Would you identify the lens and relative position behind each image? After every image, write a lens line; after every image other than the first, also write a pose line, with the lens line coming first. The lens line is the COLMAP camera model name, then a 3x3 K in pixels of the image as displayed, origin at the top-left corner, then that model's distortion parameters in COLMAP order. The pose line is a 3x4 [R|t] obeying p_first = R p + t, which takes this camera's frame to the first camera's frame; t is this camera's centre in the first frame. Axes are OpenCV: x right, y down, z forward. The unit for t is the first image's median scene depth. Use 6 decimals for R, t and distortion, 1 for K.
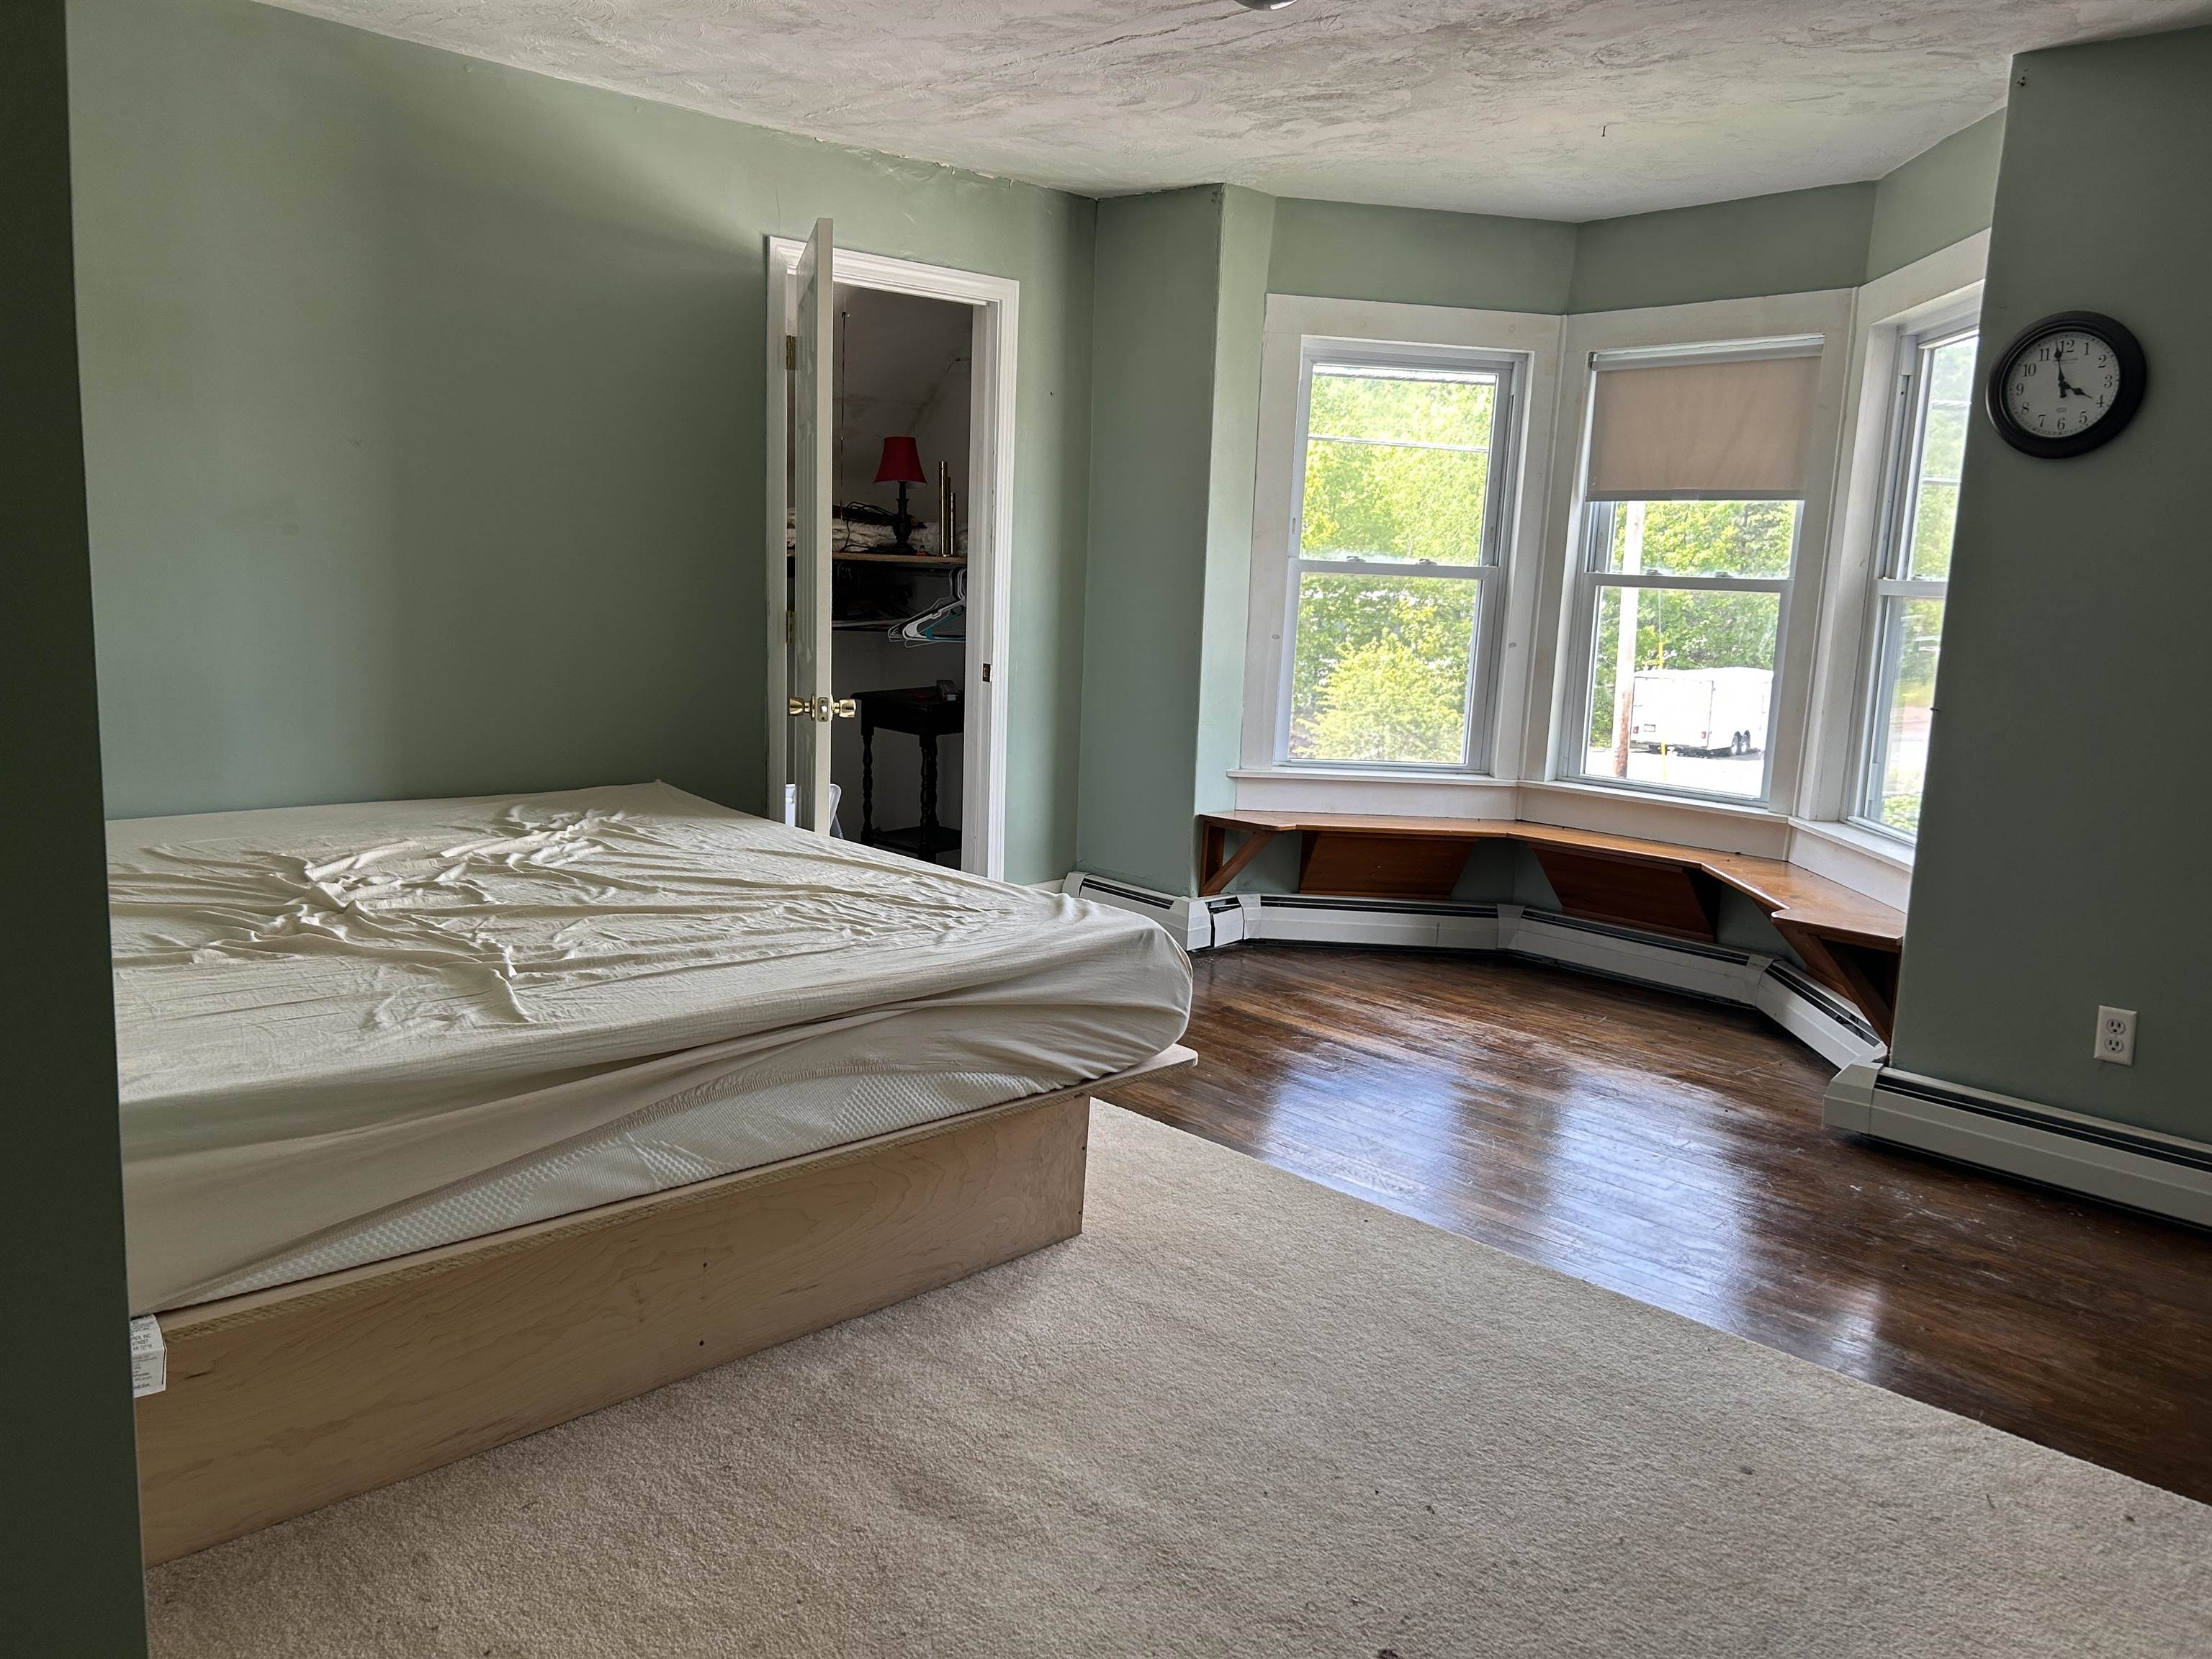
lens RADIAL K [[1658.9, 0, 1102.2], [0, 1658.9, 824.7], [0, 0, 1]] dist [0.056077, -0.058518]
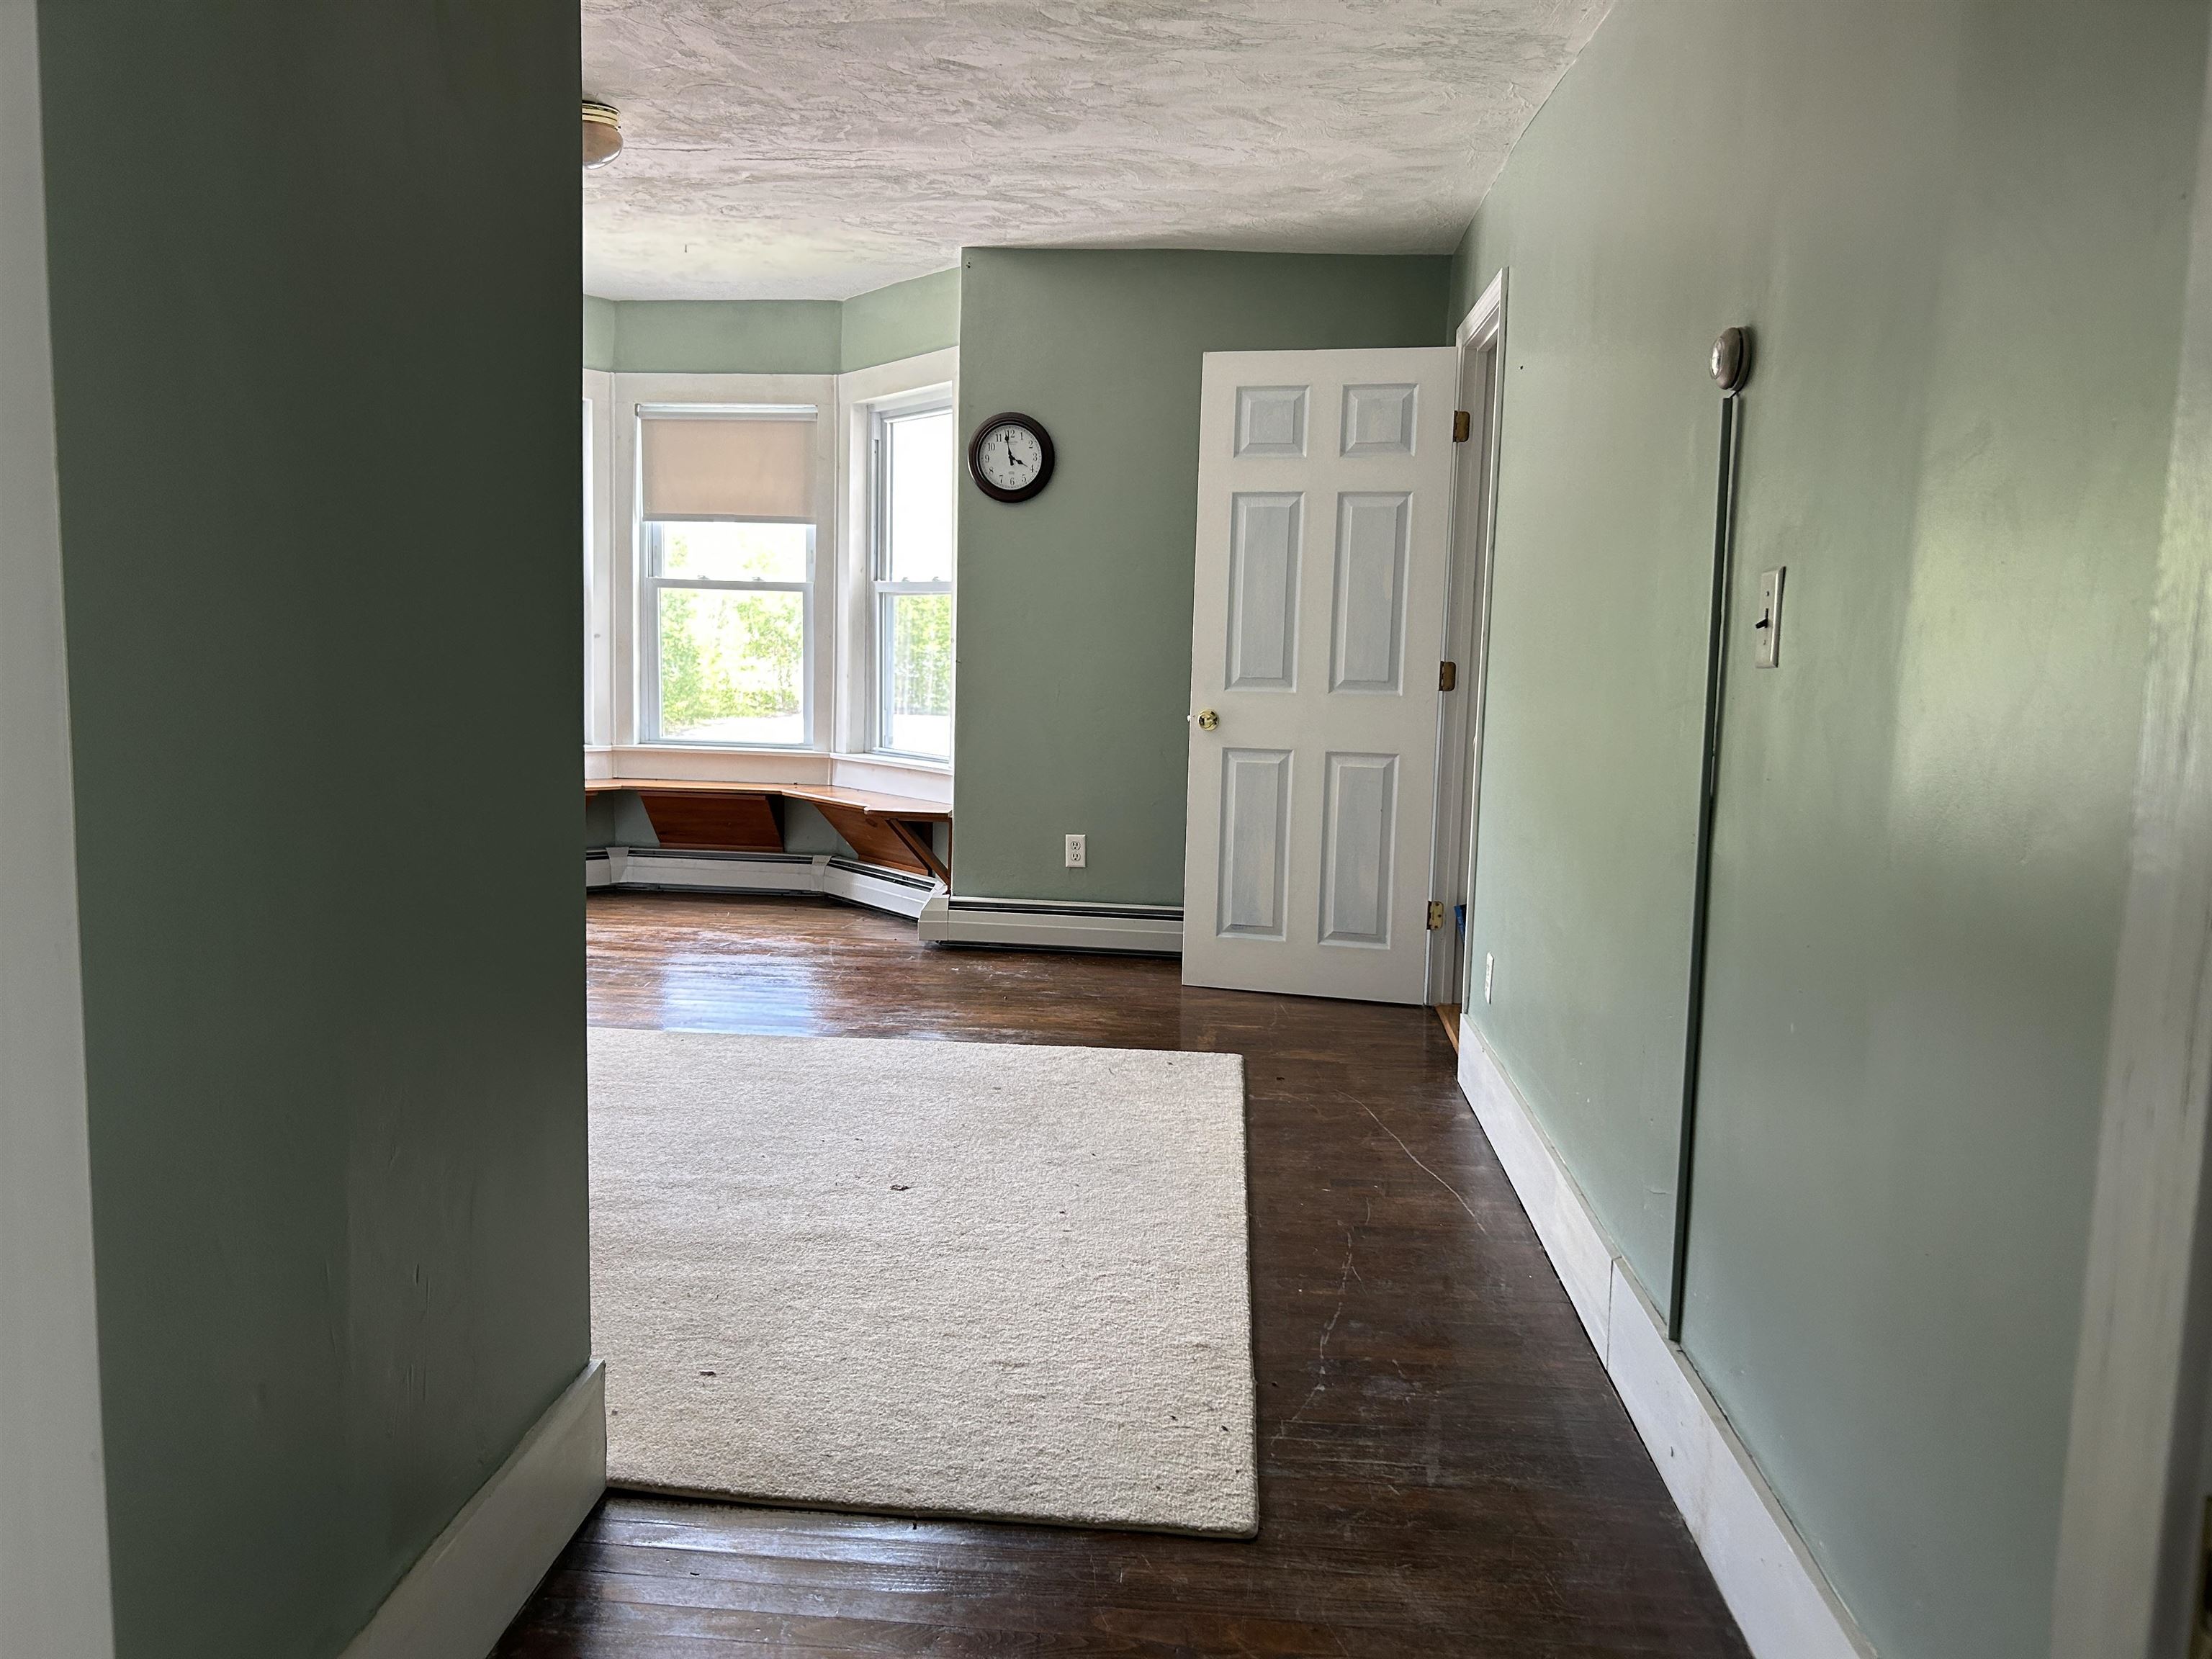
lens RADIAL K [[1658.9, 0, 1121.6], [0, 1658.9, 826.7], [0, 0, 1]] dist [0.056077, -0.058518]
pose [[0.751712, -0.098588, 0.652081, -0.311645], [0.106784, 0.993911, 0.027169, 0.044774], [-0.650789, 0.049208, 0.757662, -0.198378]]
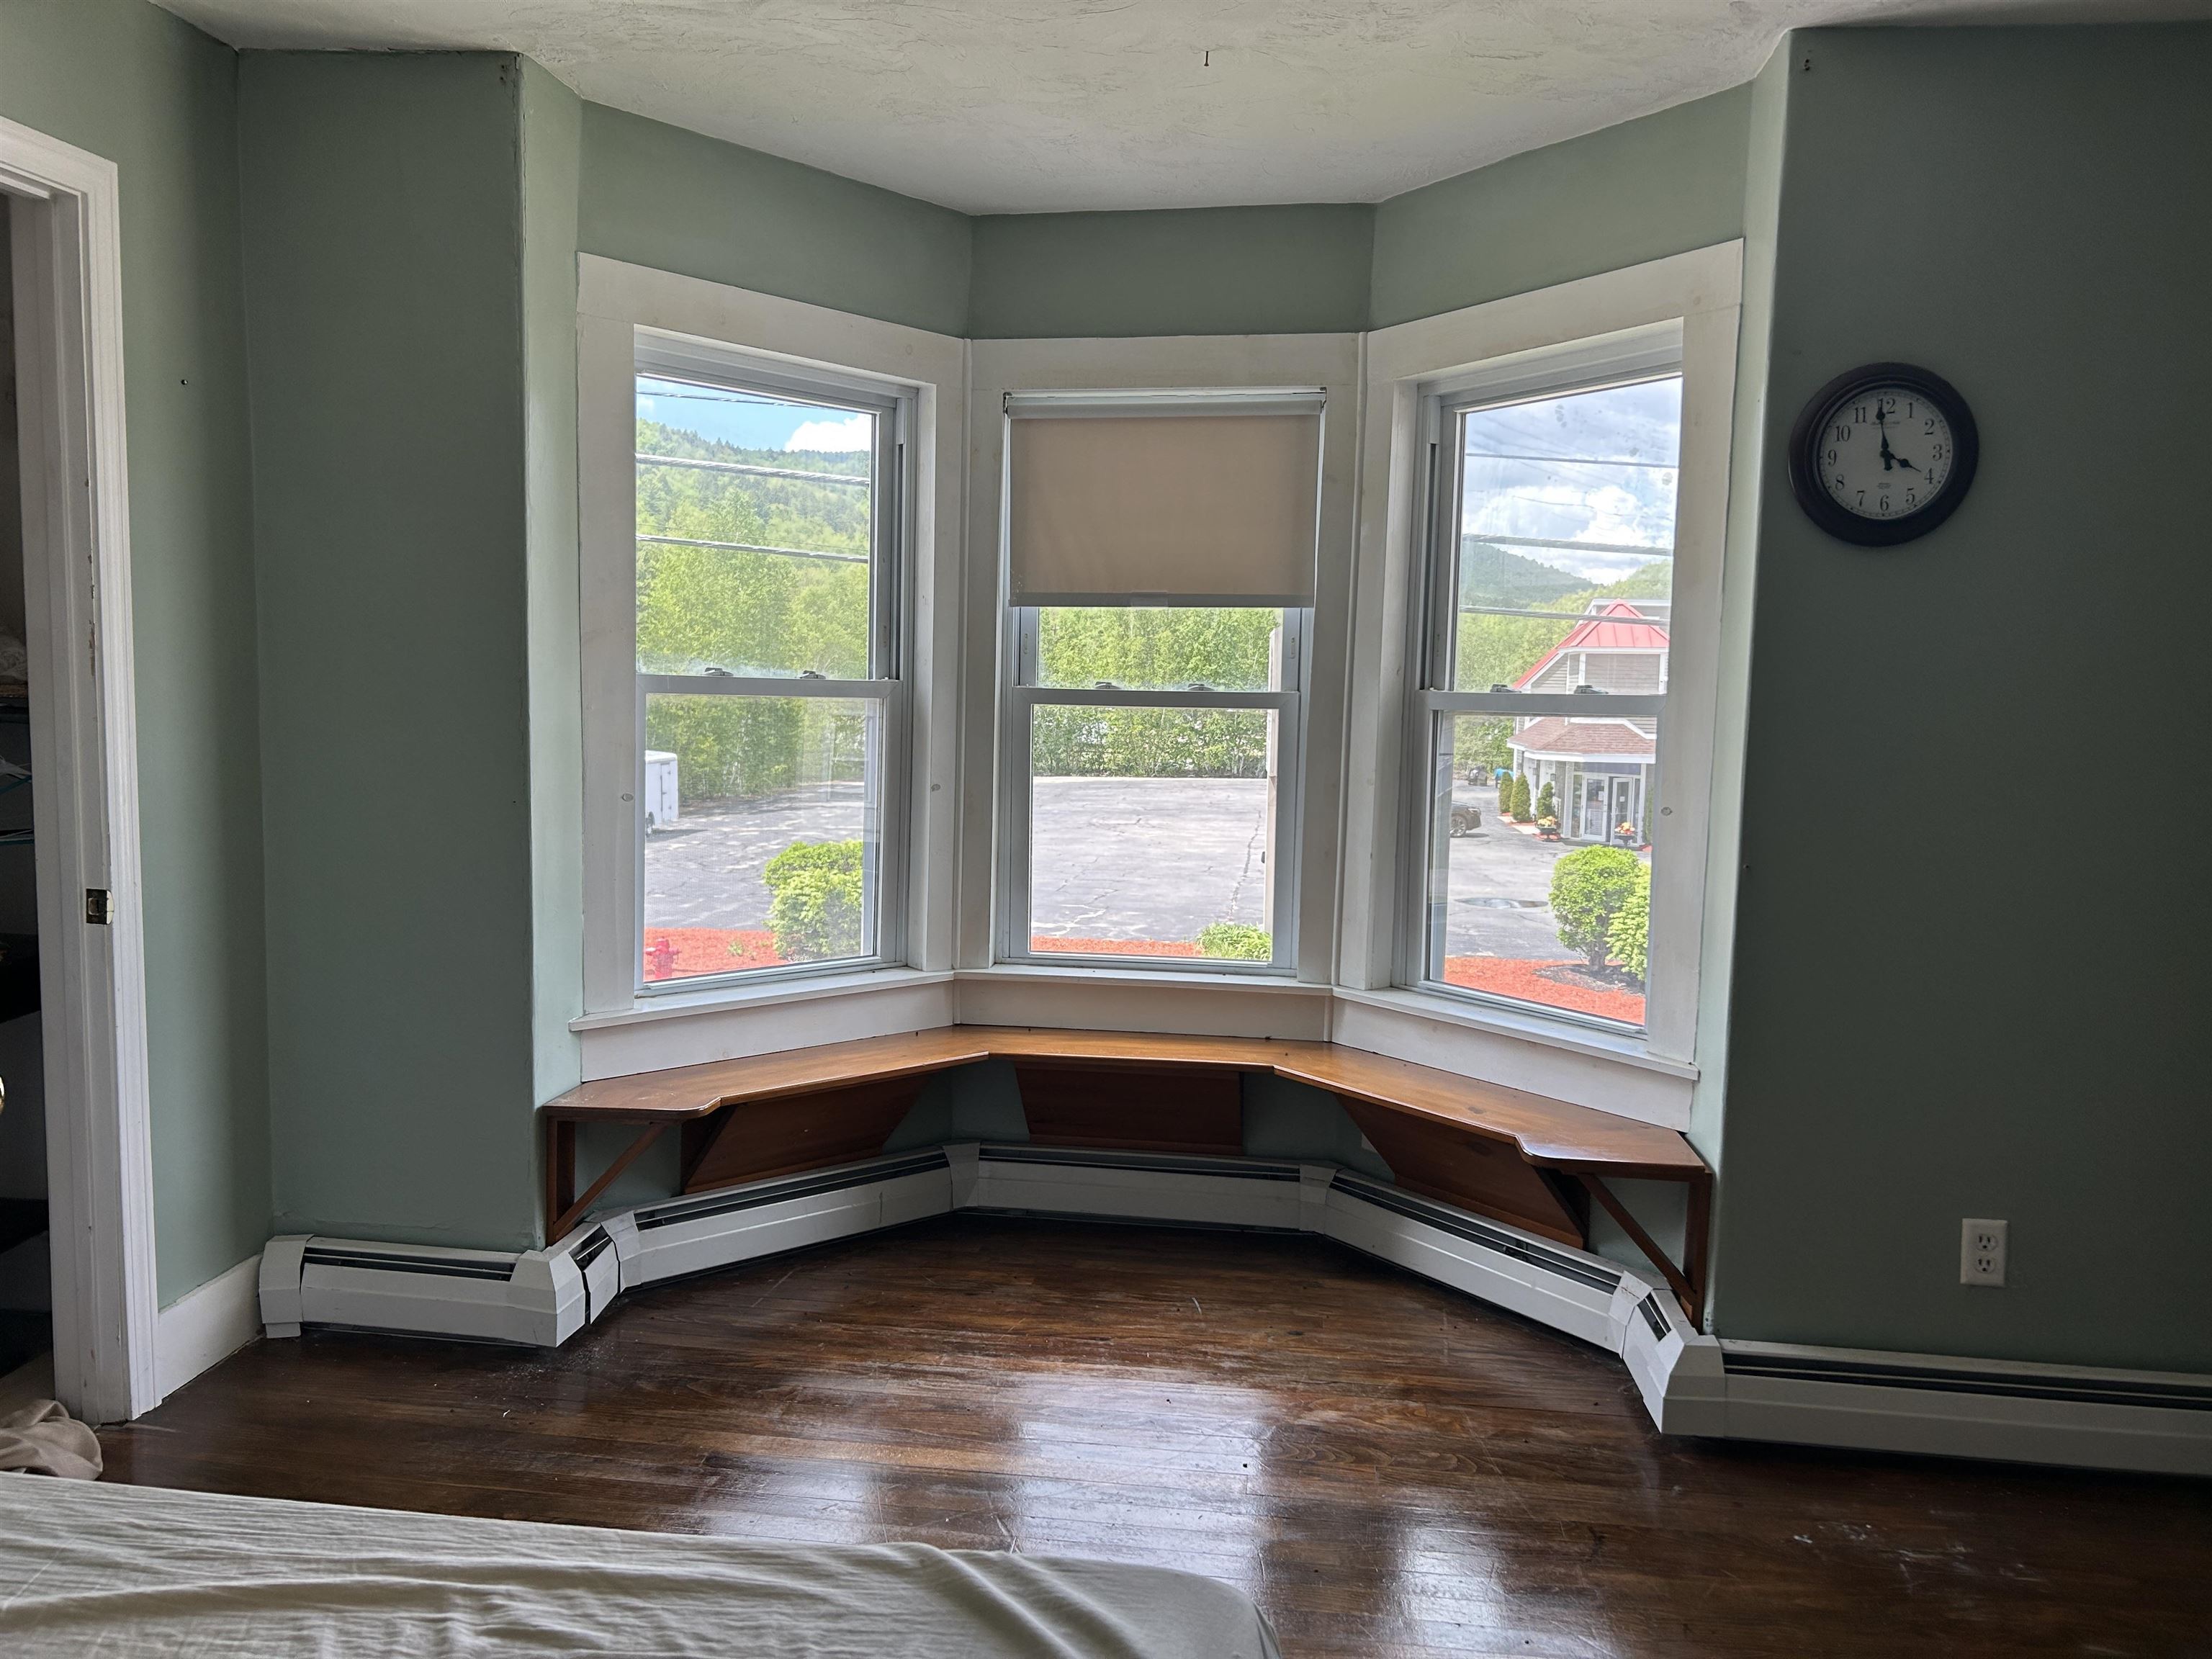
lens RADIAL K [[1658.9, 0, 1093.2], [0, 1658.9, 823.5], [0, 0, 1]] dist [0.056077, -0.058518]
pose [[0.787524, -0.079067, 0.611192, -0.155825], [0.108453, 0.994039, -0.011149, -0.085615], [-0.606667, 0.075065, 0.791404, 0.436619]]
